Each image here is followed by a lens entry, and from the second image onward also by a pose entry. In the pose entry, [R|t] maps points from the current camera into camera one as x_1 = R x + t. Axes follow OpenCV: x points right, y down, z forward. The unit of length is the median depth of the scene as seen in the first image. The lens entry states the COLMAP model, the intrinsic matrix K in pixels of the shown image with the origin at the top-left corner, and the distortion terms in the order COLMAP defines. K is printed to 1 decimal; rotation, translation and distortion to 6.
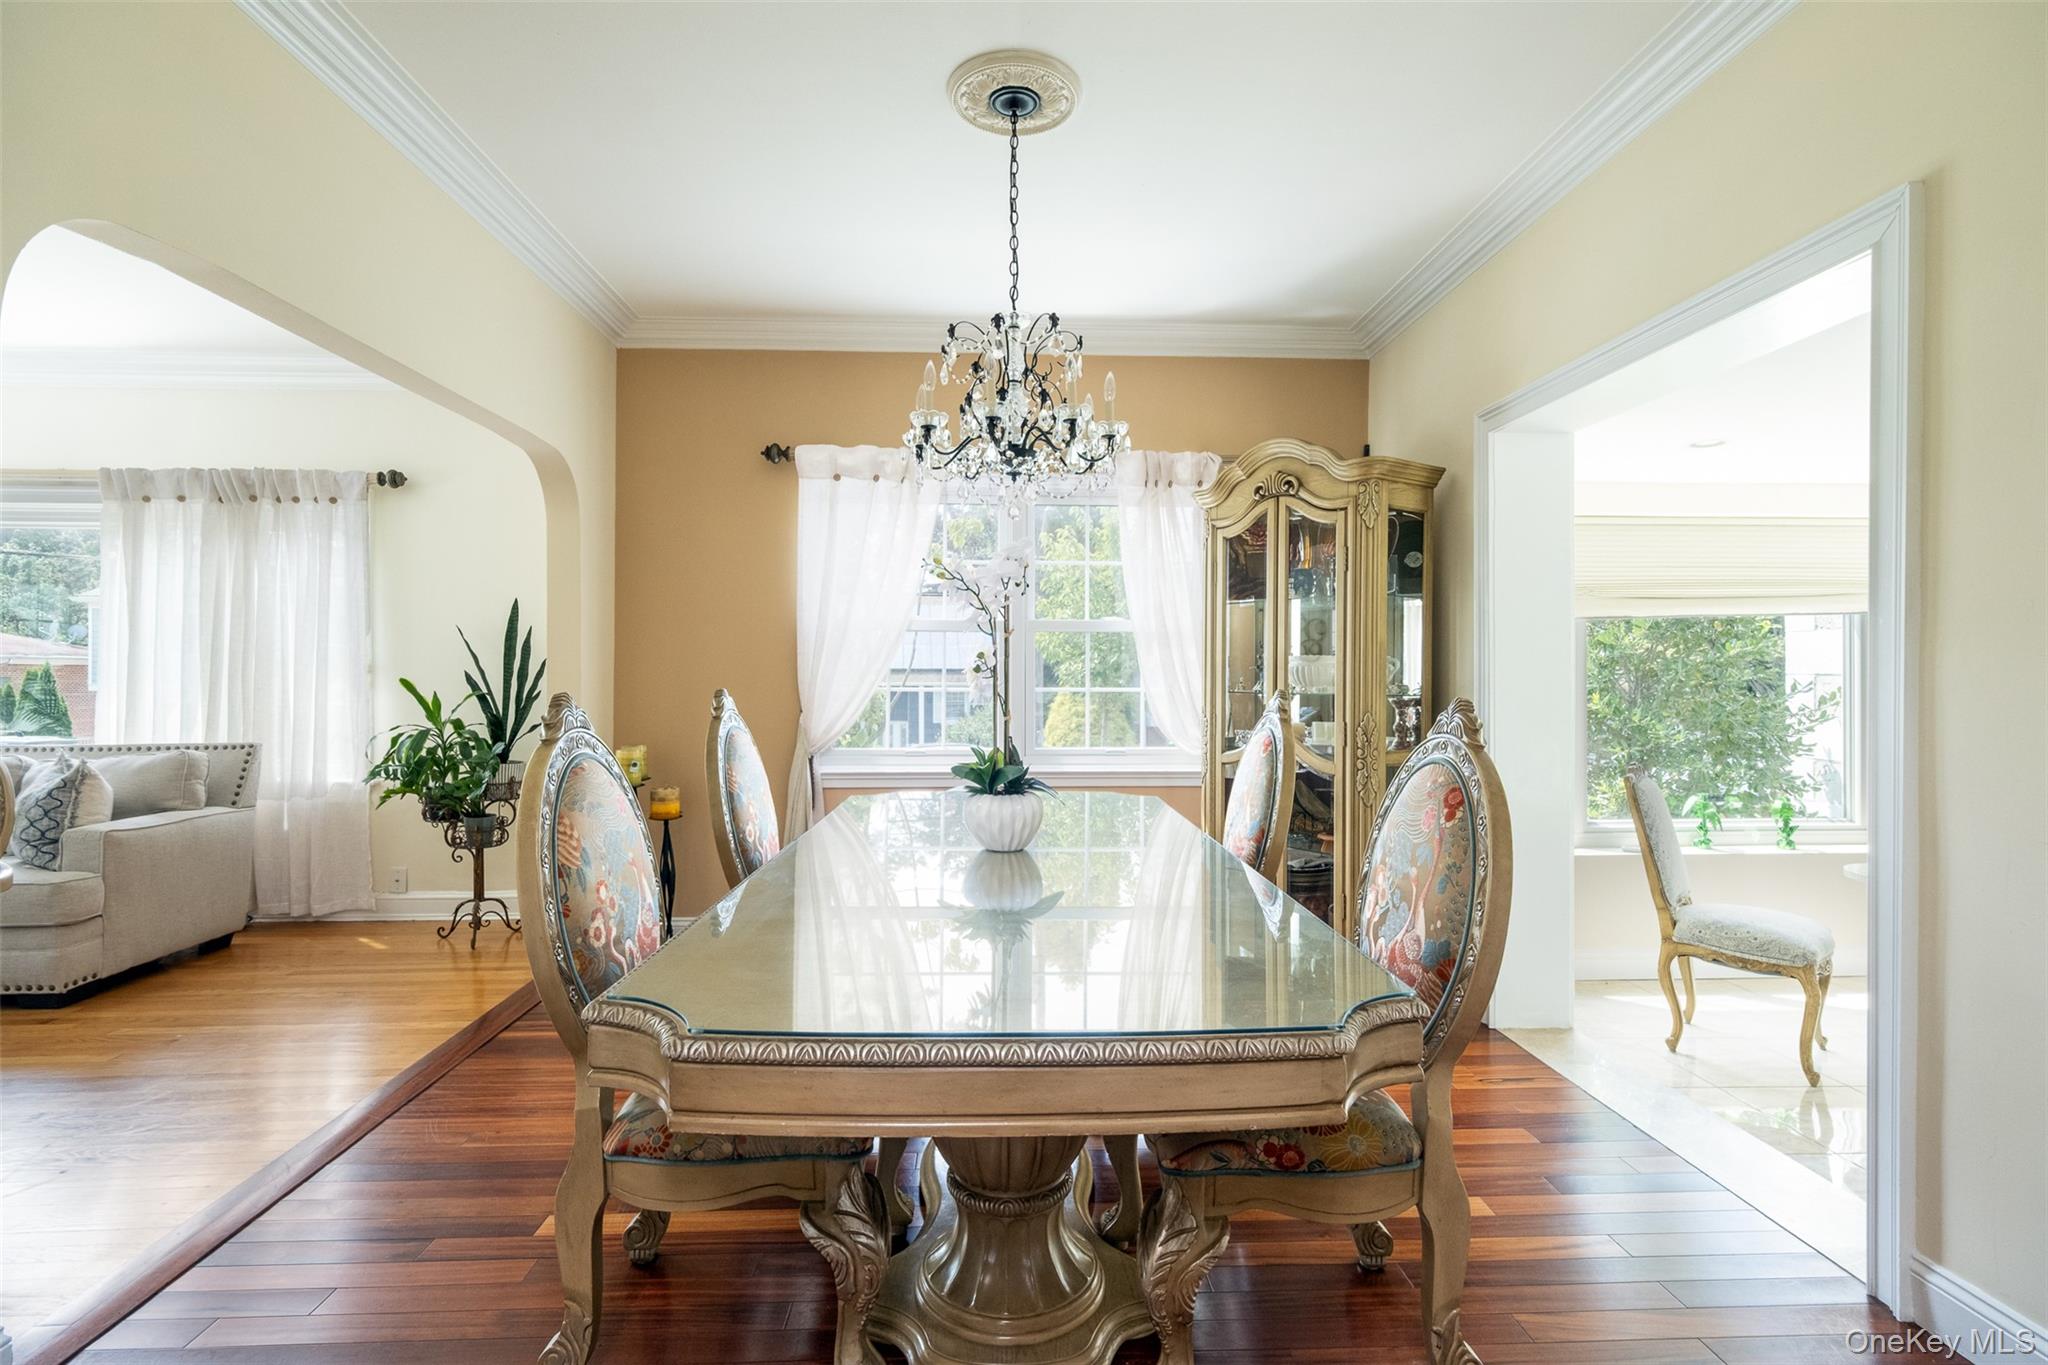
lens RADIAL K [[961.5, 0, 1019.8], [0, 961.5, 680.0], [0, 0, 1]] dist [0.003331, -0.001263]
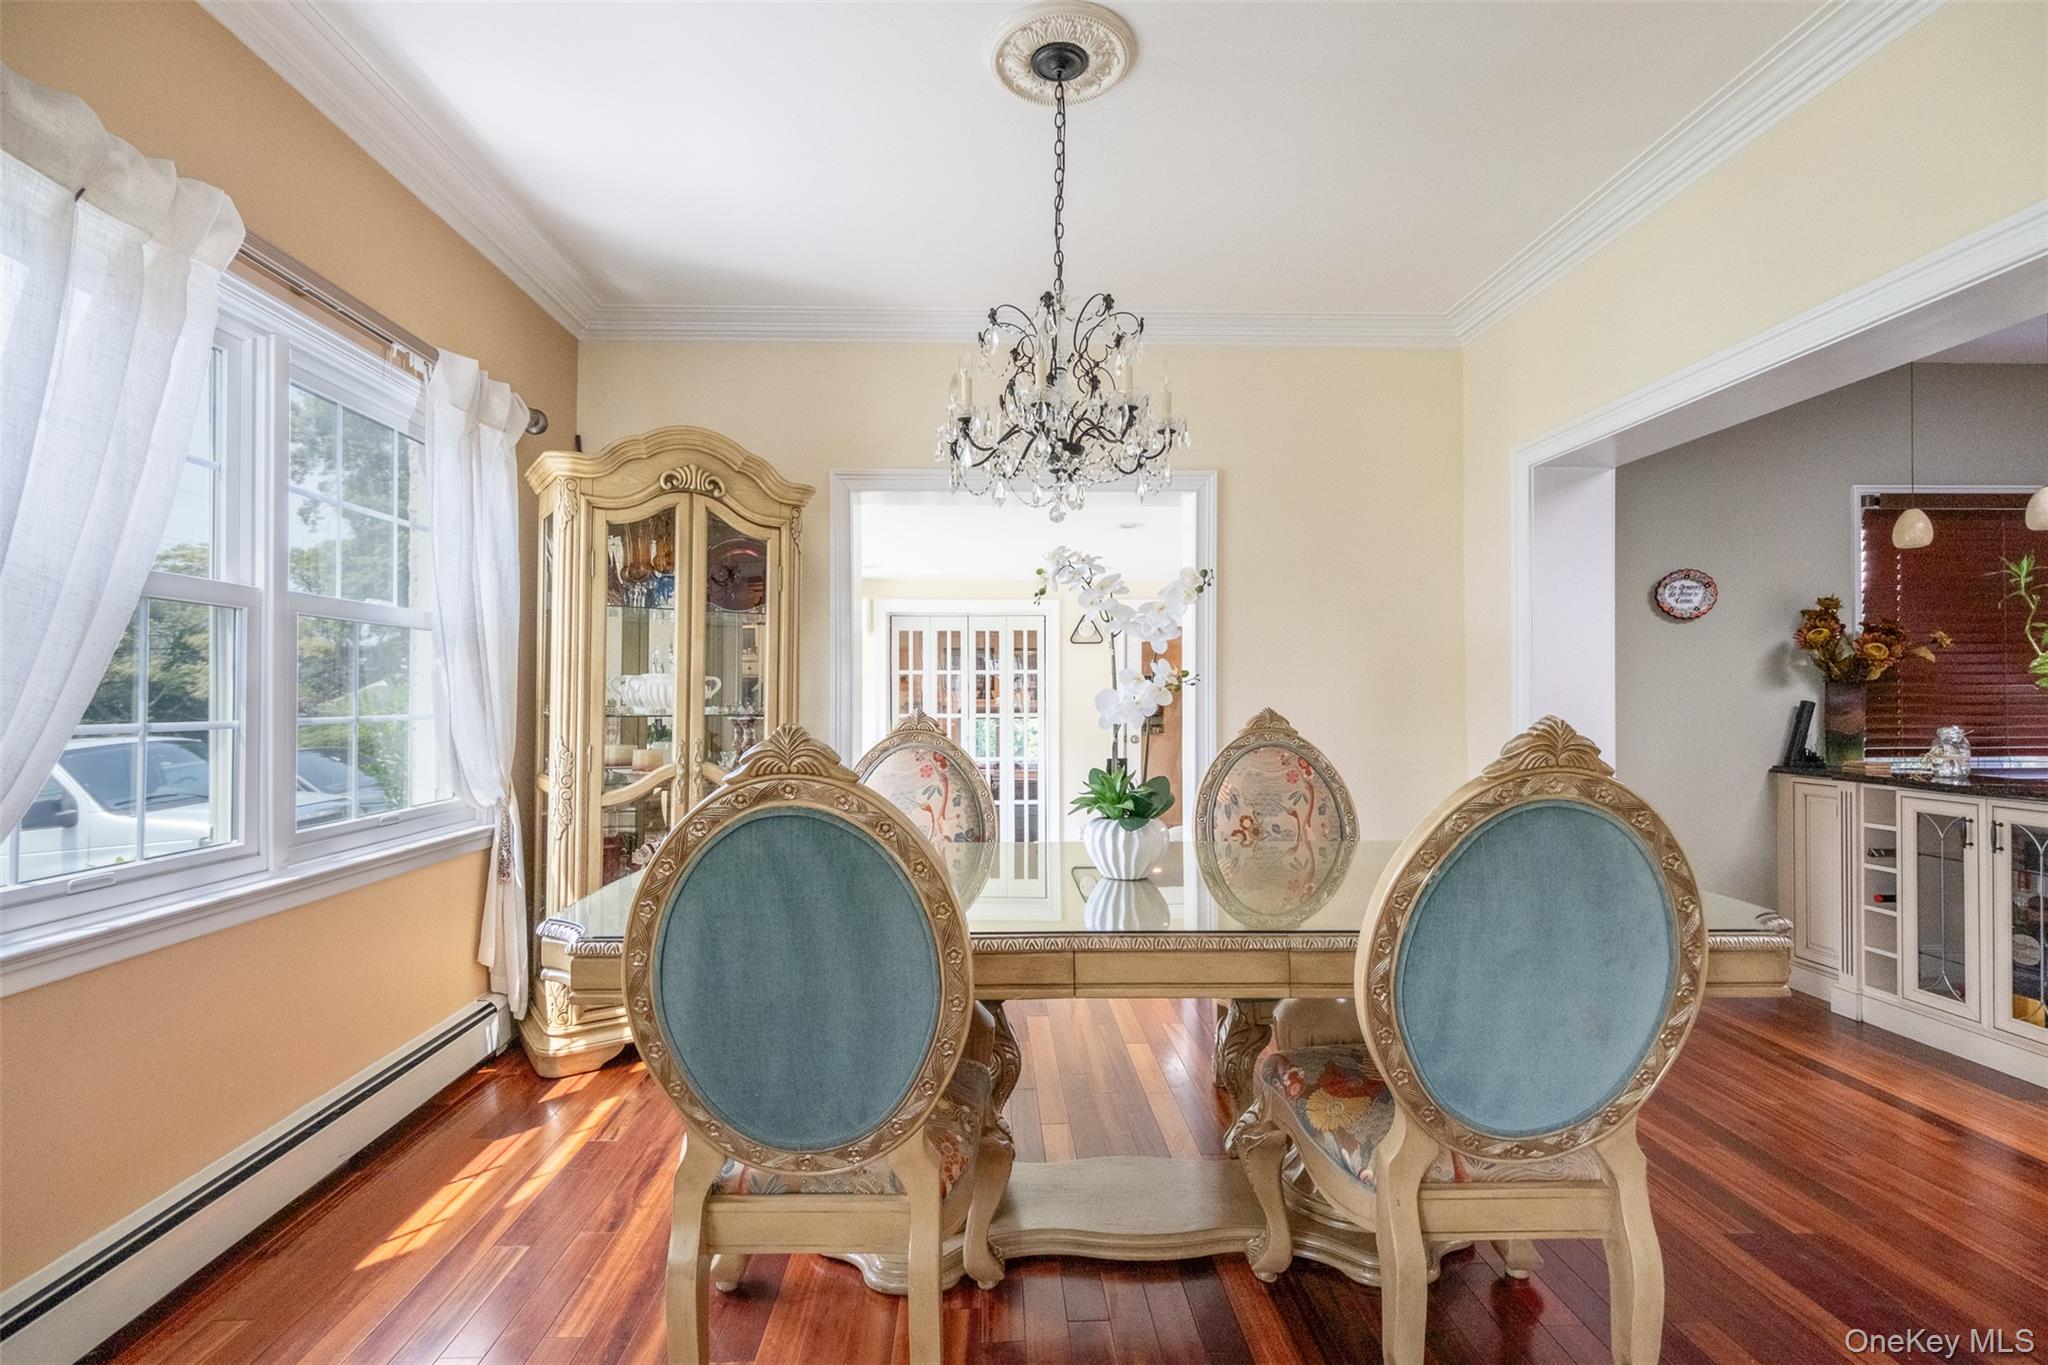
lens RADIAL K [[961.5, 0, 1007.9], [0, 961.5, 687.0], [0, 0, 1]] dist [0.003331, -0.001263]
pose [[0.012038, 0.008895, 0.999888, -0.597211], [0.005657, 0.999944, -0.008964, -0.002556], [-0.999912, 0.005764, 0.011987, 0.684820]]
